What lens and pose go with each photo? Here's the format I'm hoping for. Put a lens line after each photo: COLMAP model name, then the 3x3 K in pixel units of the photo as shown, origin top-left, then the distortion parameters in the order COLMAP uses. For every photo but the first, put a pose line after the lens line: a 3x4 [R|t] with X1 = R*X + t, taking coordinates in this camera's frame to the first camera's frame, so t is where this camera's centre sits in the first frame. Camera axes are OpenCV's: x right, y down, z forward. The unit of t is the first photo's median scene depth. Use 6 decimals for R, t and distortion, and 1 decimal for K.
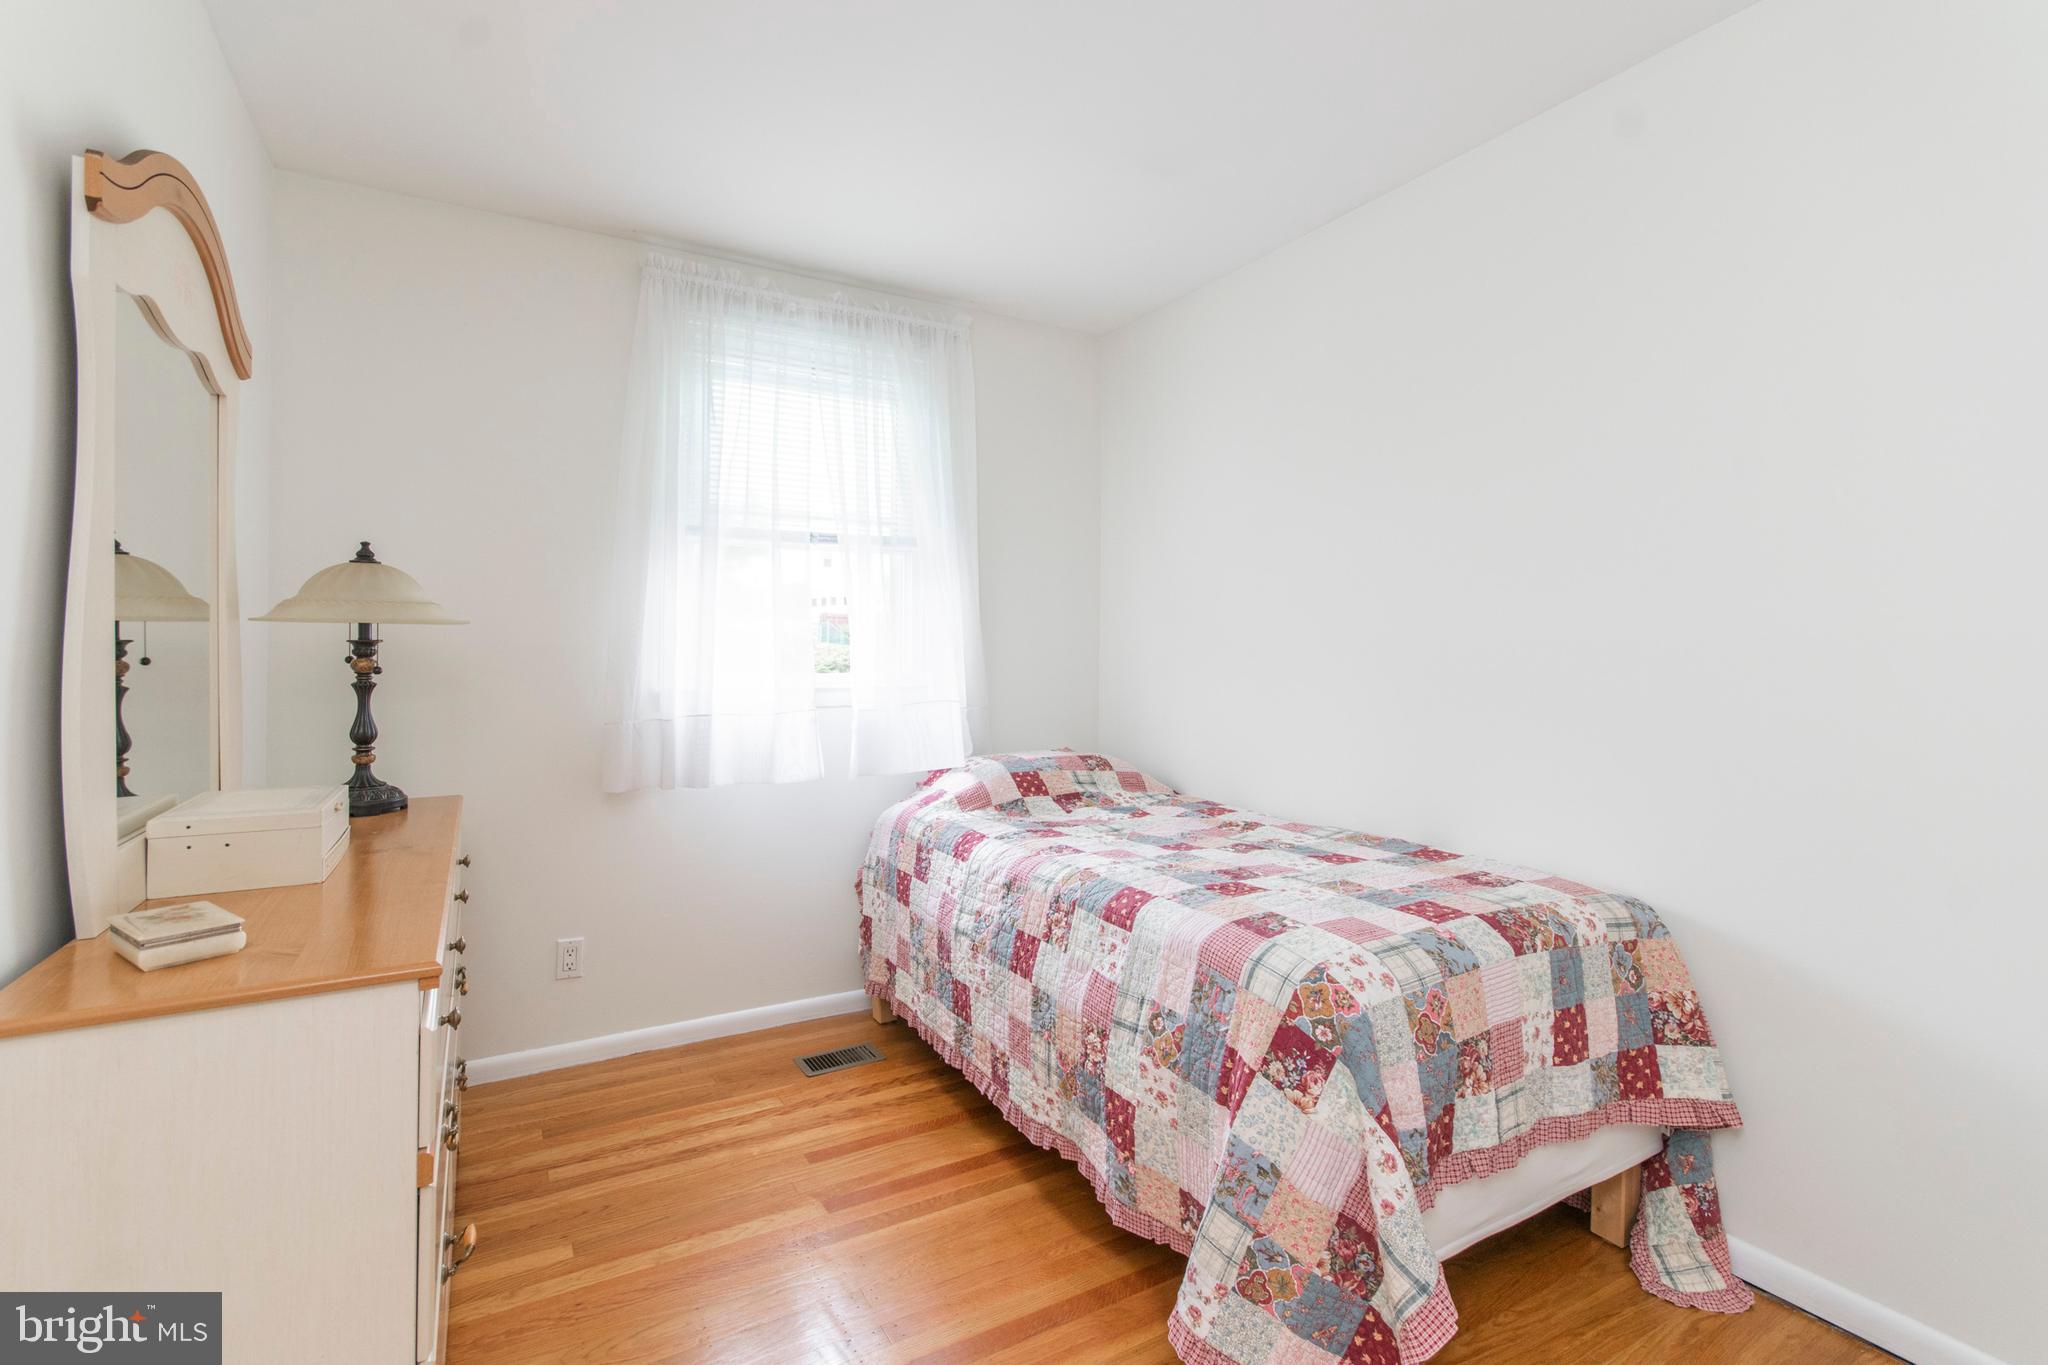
lens RADIAL K [[905.6, 0, 1016.4], [0, 905.6, 666.5], [0, 0, 1]] dist [0.003421, -0.001527]
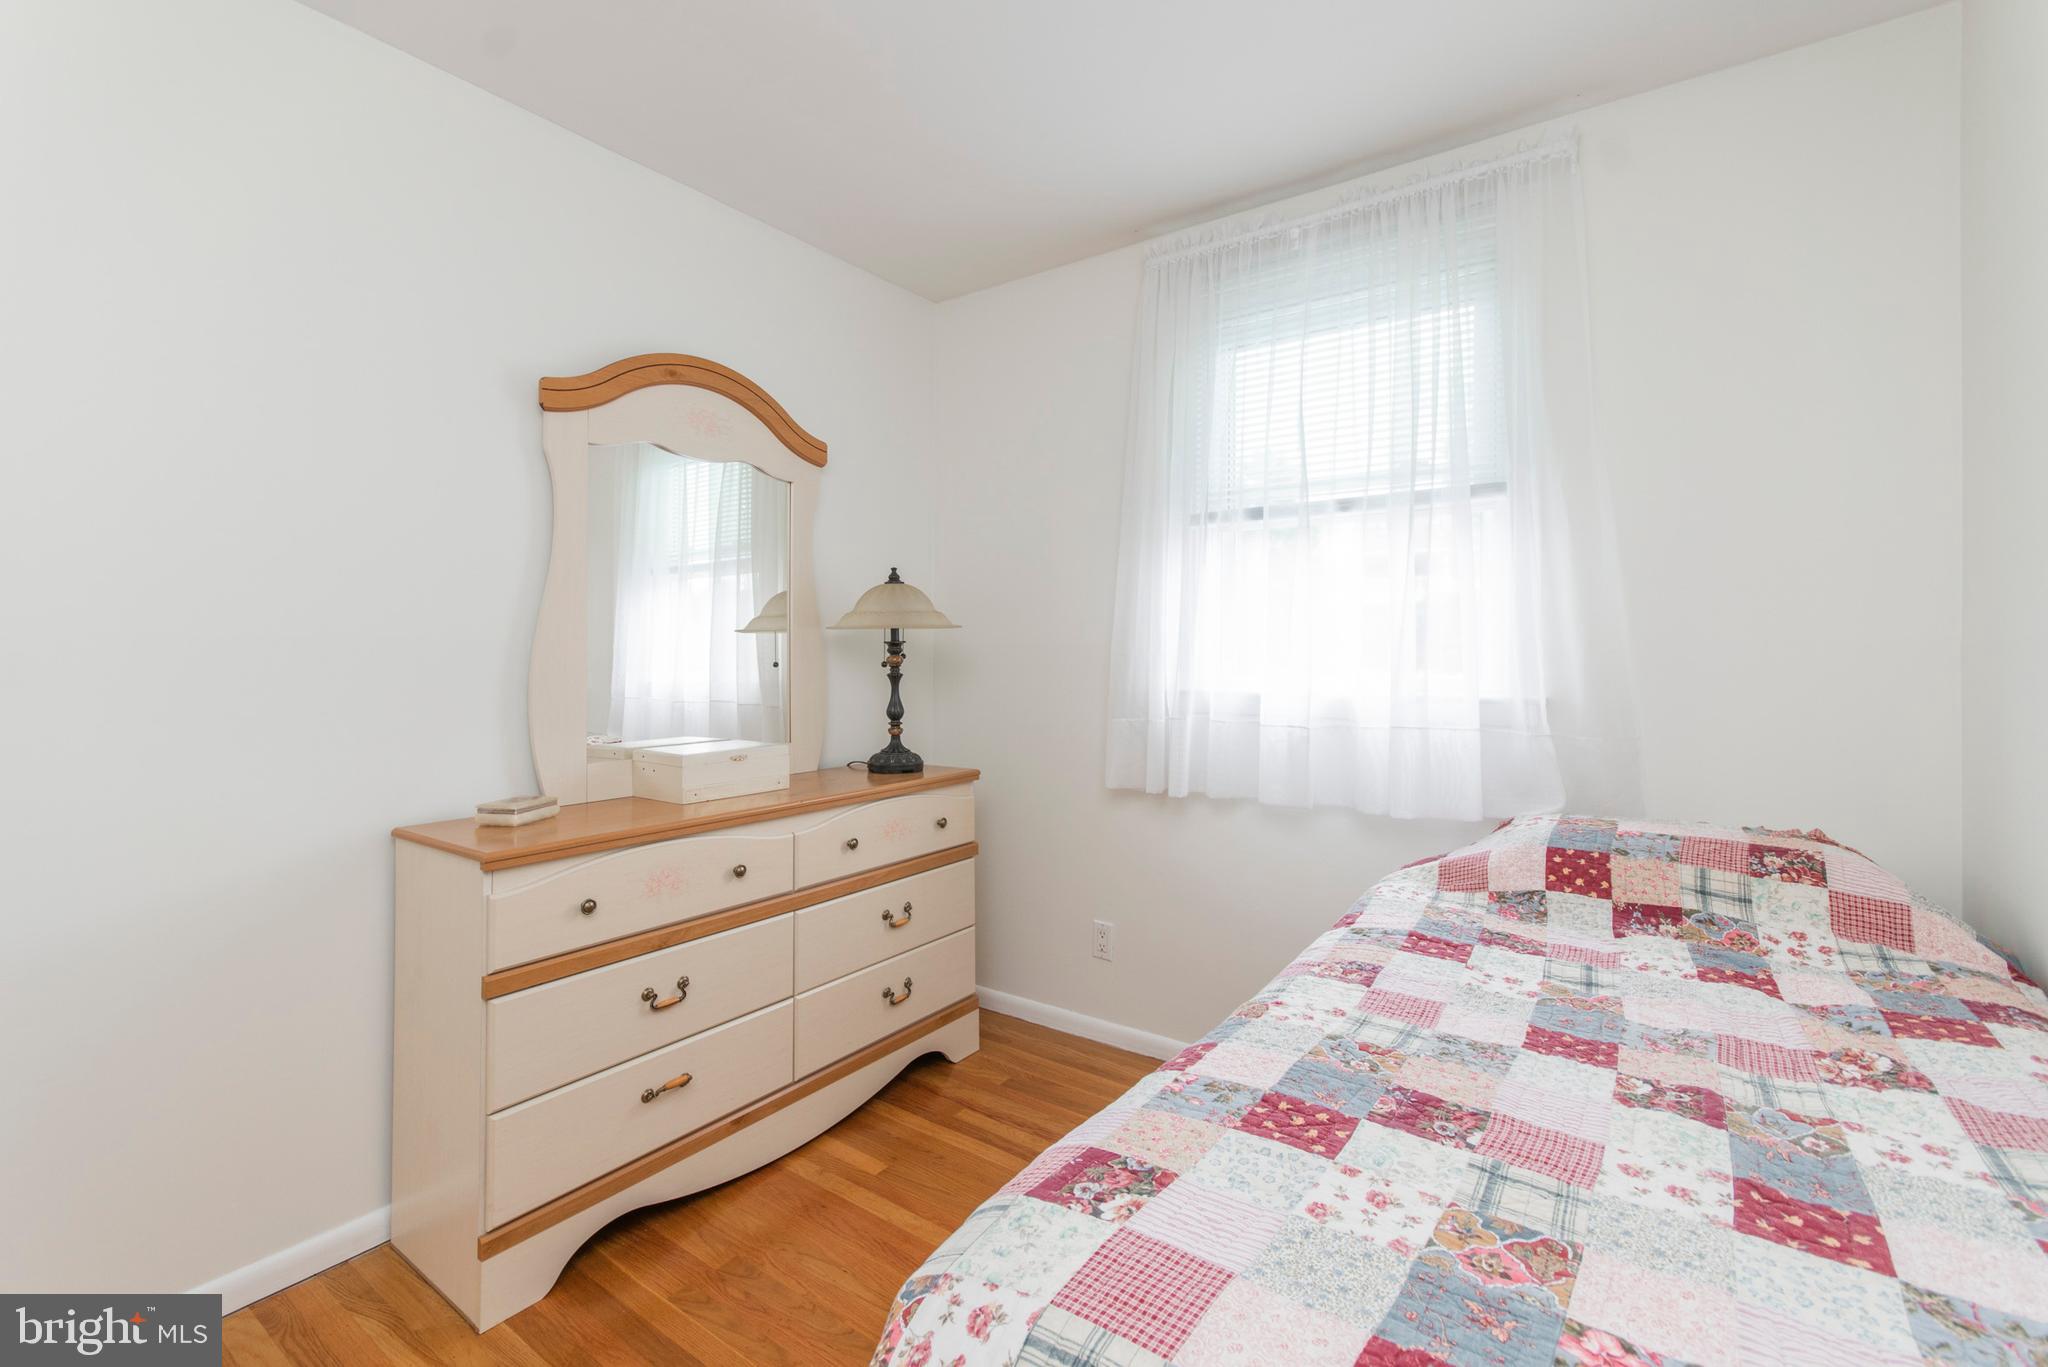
lens RADIAL K [[905.6, 0, 961.4], [0, 905.6, 654.6], [0, 0, 1]] dist [0.003421, -0.001527]
pose [[0.410303, 0.000378, -0.911949, 0.526205], [-0.013605, 0.999891, -0.005707, -0.003186], [0.911848, 0.014749, 0.410264, 0.537087]]
